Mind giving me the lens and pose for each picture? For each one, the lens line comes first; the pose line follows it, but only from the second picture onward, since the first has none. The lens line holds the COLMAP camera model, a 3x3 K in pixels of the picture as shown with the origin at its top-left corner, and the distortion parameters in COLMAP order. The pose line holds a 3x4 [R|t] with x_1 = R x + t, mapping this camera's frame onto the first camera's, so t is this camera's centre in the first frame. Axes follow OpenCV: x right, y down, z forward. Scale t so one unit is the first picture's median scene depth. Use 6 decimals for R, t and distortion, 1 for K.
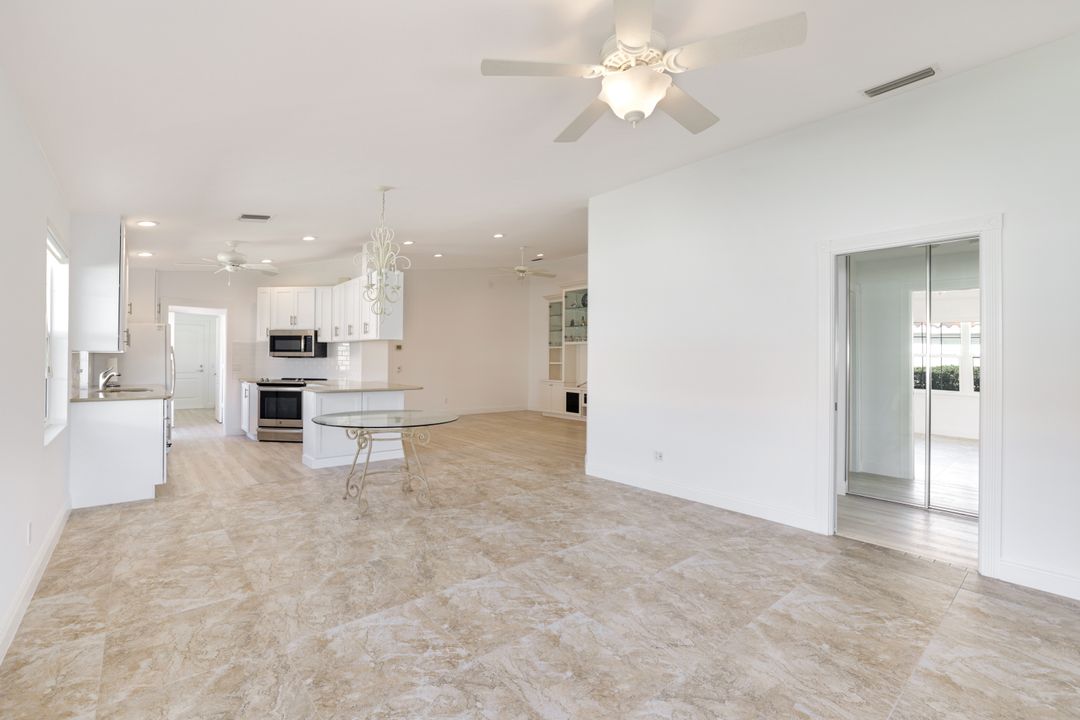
lens RADIAL K [[494.5, 0, 540.0], [0, 494.5, 360.0], [0, 0, 1]] dist [-0.000272, 0.000003]
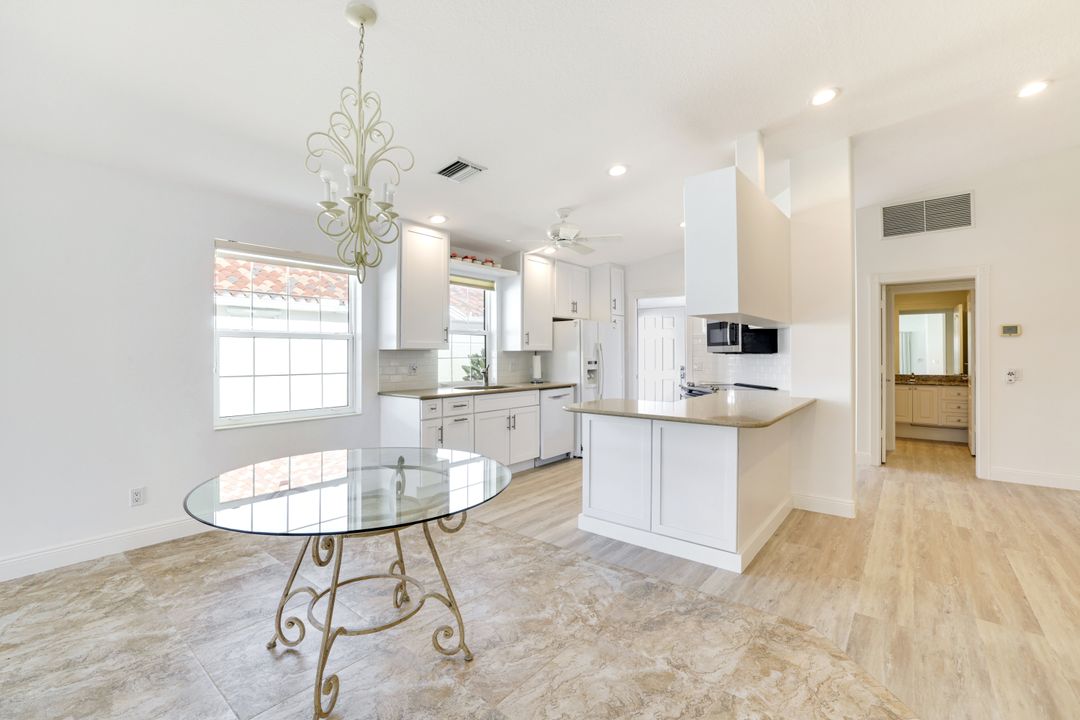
lens RADIAL K [[464.3, 0, 523.8], [0, 464.3, 324.1], [0, 0, 1]] dist [-0.001597, -0.000173]
pose [[0.160817, -0.075489, -0.984093, 0.105698], [-0.000382, 0.997066, -0.076546, 0.003327], [0.986984, 0.012686, 0.160316, 0.617891]]
